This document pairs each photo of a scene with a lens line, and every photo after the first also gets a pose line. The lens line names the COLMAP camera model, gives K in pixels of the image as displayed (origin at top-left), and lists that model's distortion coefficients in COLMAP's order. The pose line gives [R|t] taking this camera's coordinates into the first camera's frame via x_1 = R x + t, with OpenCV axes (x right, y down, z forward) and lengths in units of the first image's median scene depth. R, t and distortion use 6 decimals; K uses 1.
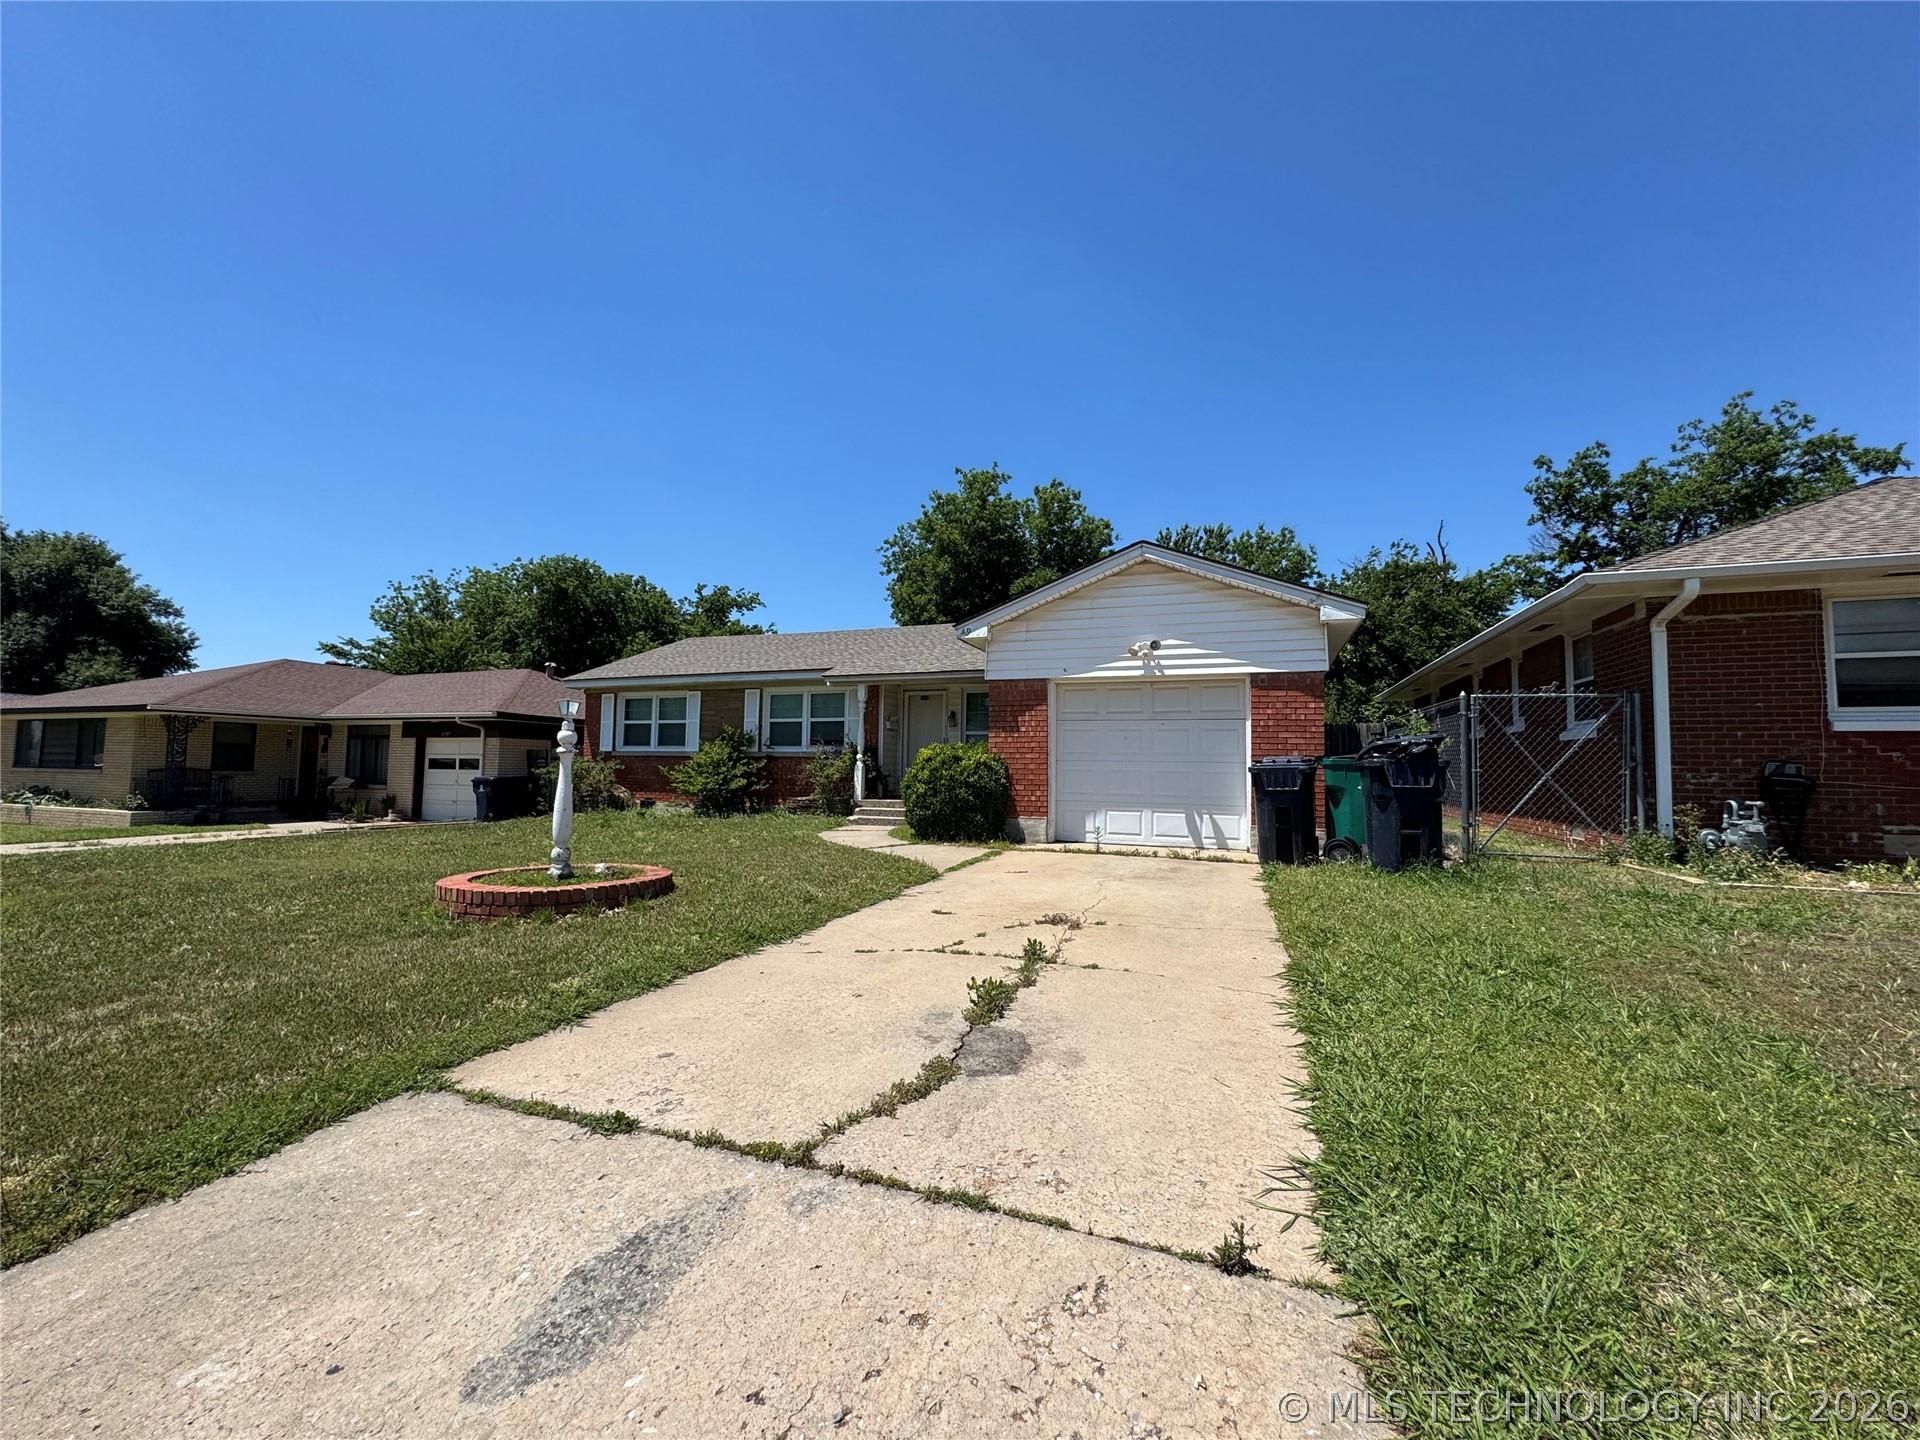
lens RADIAL K [[772.3, 0, 958.5], [0, 772.3, 721.0], [0, 0, 1]] dist [-0.002212, 0.001467]
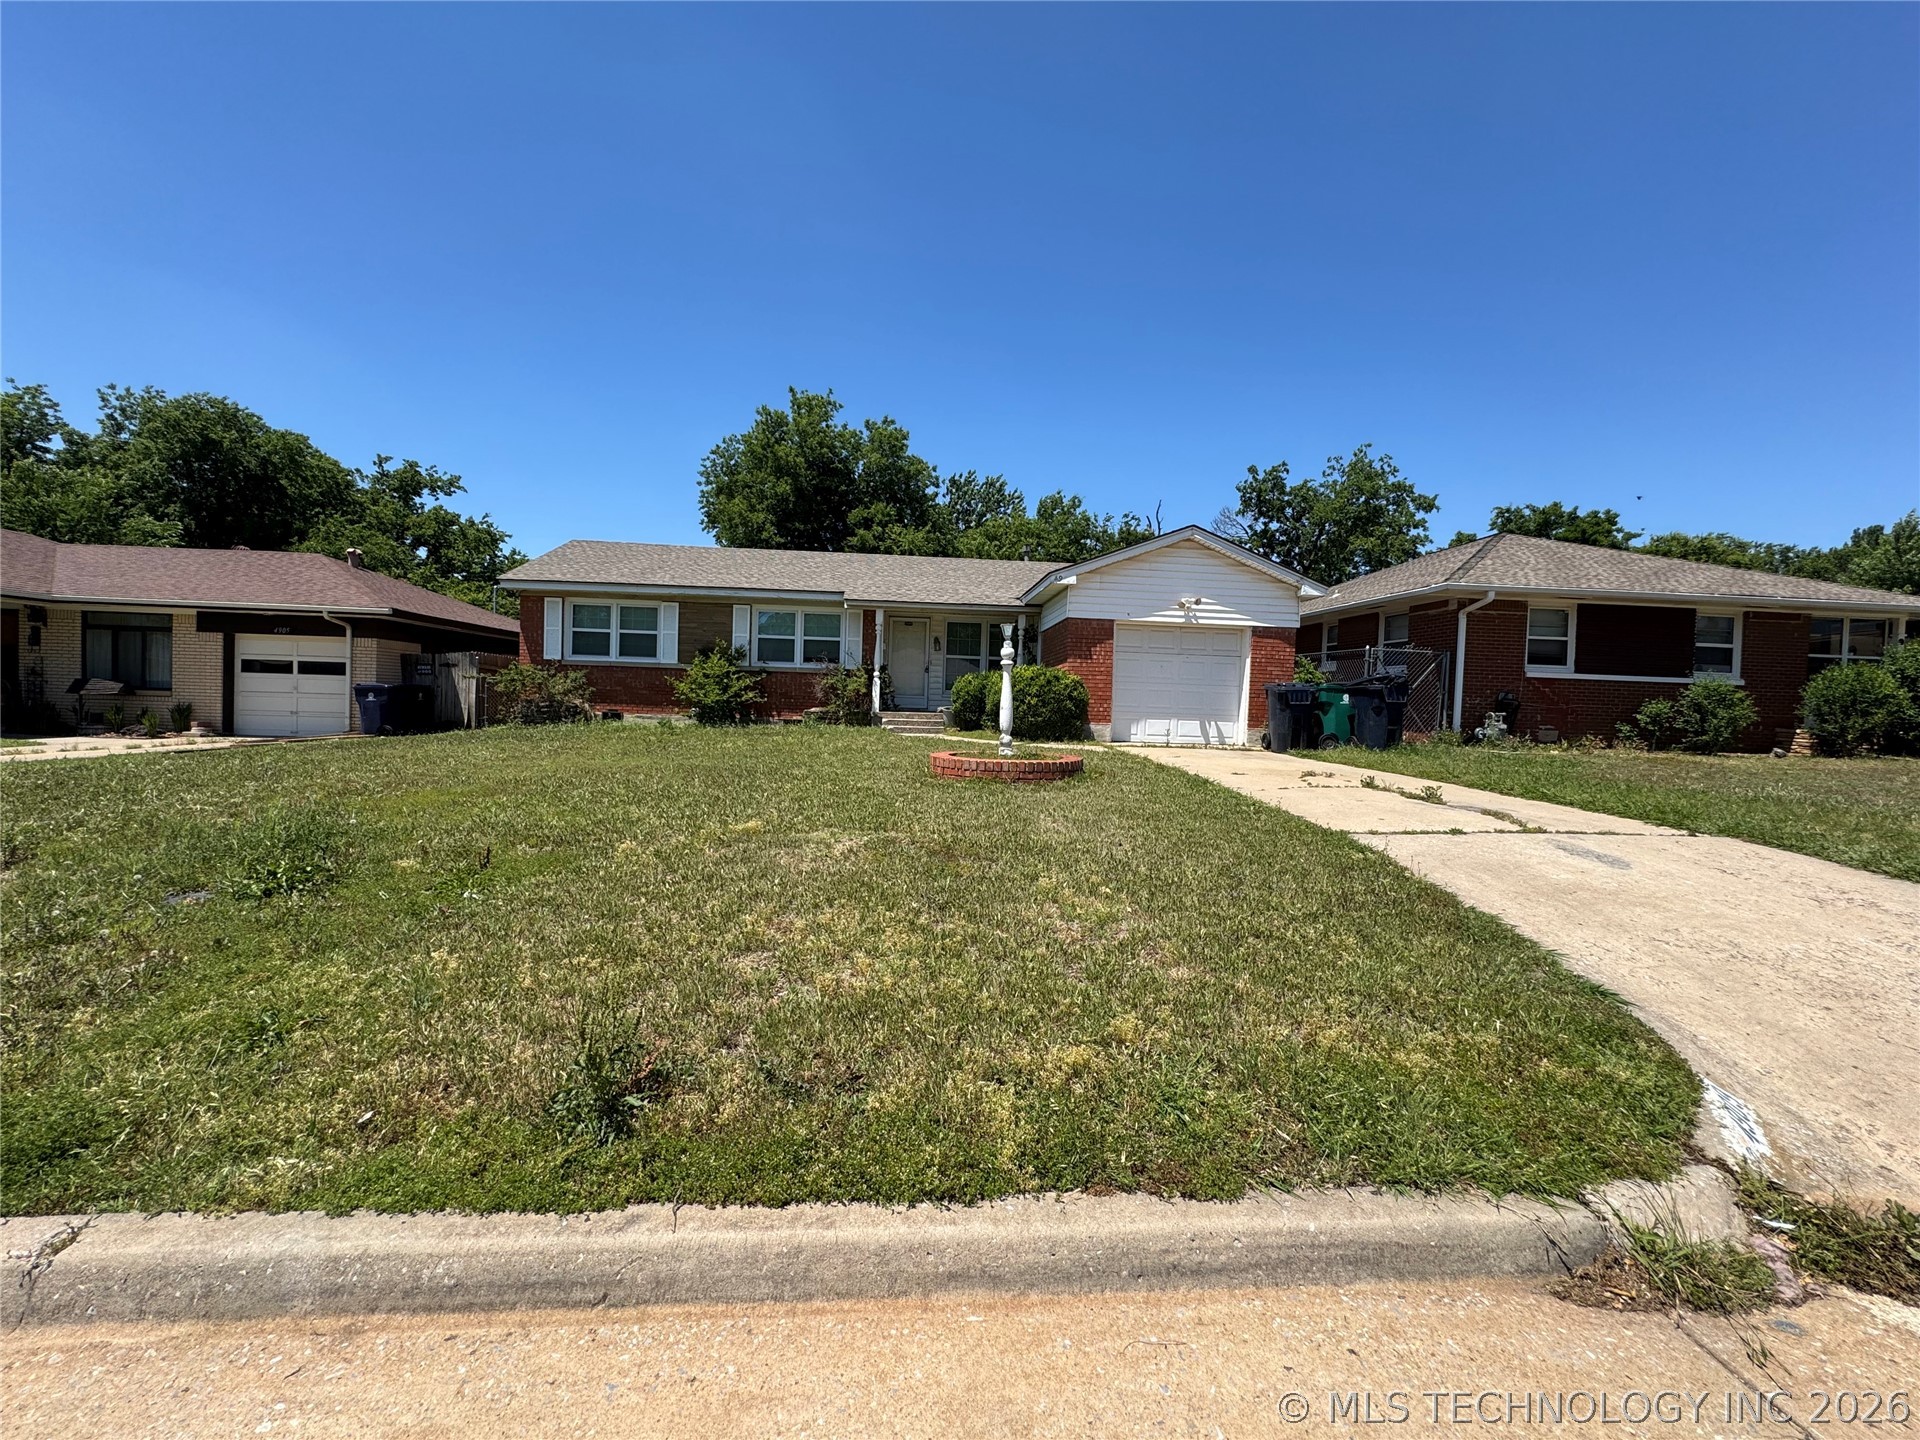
lens RADIAL K [[772.3, 0, 961.0], [0, 772.3, 720.8], [0, 0, 1]] dist [-0.002212, 0.001467]
pose [[0.904578, 0.005043, 0.426278, -0.405166], [-0.046283, 0.995181, 0.086439, 0.009083], [-0.423788, -0.097920, 0.900453, -0.059549]]
